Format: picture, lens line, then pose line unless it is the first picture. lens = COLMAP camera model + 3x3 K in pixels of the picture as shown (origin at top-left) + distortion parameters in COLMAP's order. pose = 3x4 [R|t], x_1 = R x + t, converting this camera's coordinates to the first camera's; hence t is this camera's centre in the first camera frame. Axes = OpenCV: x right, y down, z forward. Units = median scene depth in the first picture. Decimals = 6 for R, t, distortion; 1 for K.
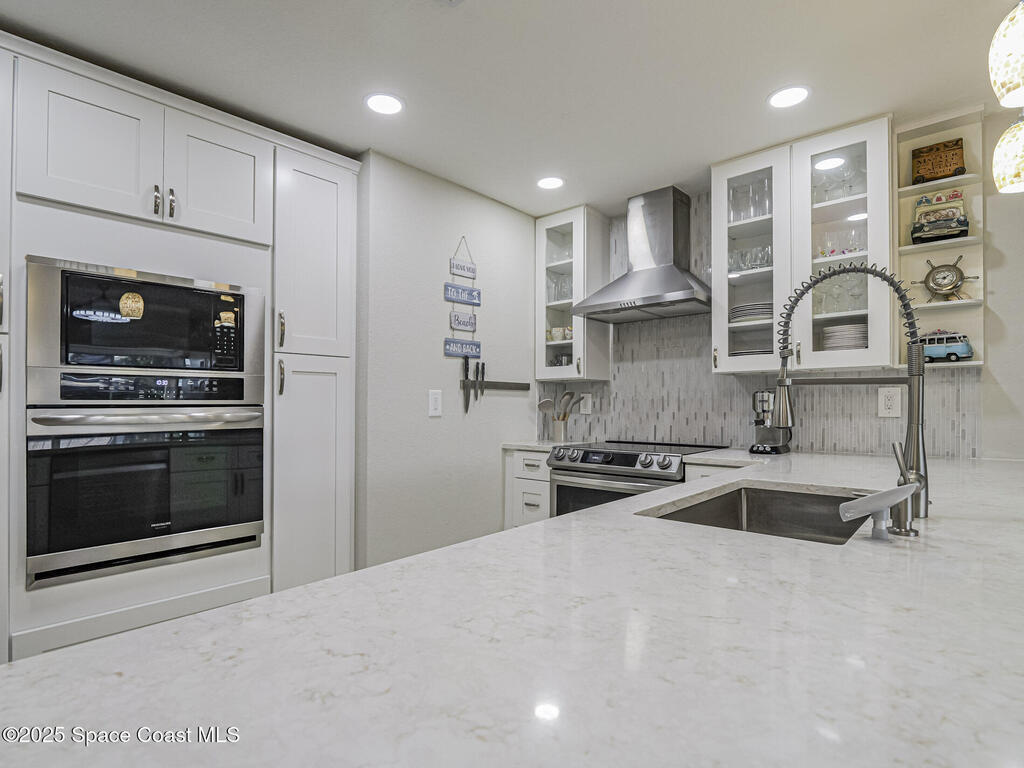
lens RADIAL K [[529.8, 0, 516.2], [0, 529.8, 408.3], [0, 0, 1]] dist [-0.014241, 0.000168]
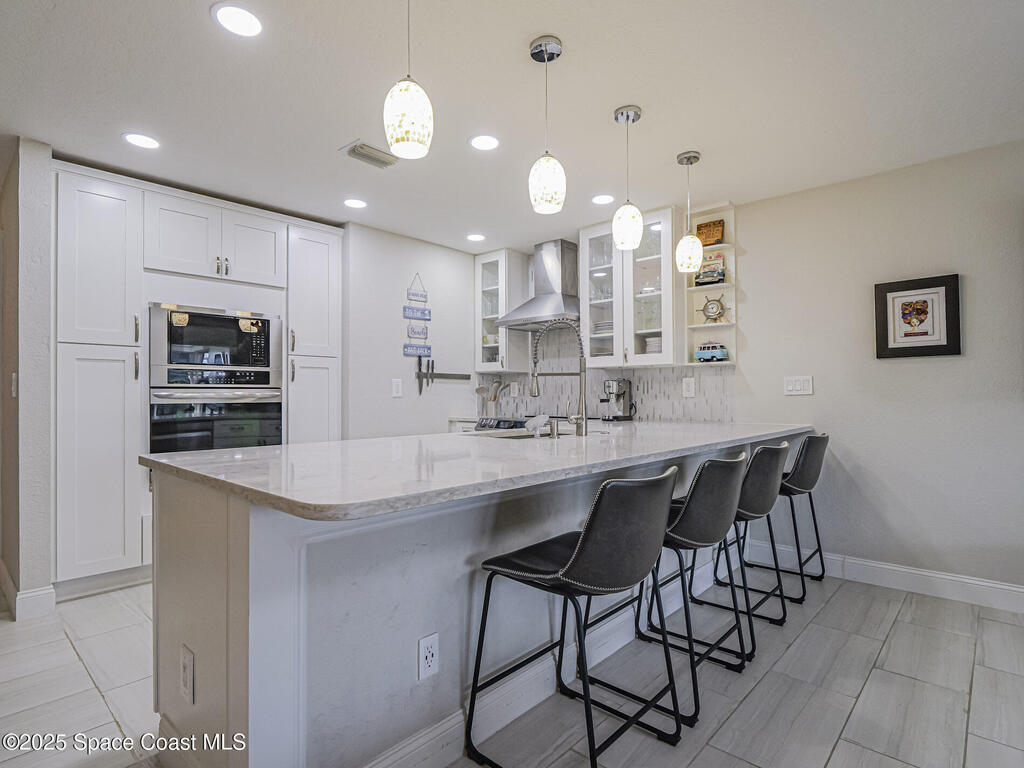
lens RADIAL K [[539.8, 0, 529.0], [0, 539.8, 403.1], [0, 0, 1]] dist [-0.002180, -0.004091]
pose [[0.999989, 0.001124, 0.004605, 0.219712], [-0.001159, 0.999971, 0.007583, 0.021677], [-0.004597, -0.007588, 0.999961, -0.532164]]
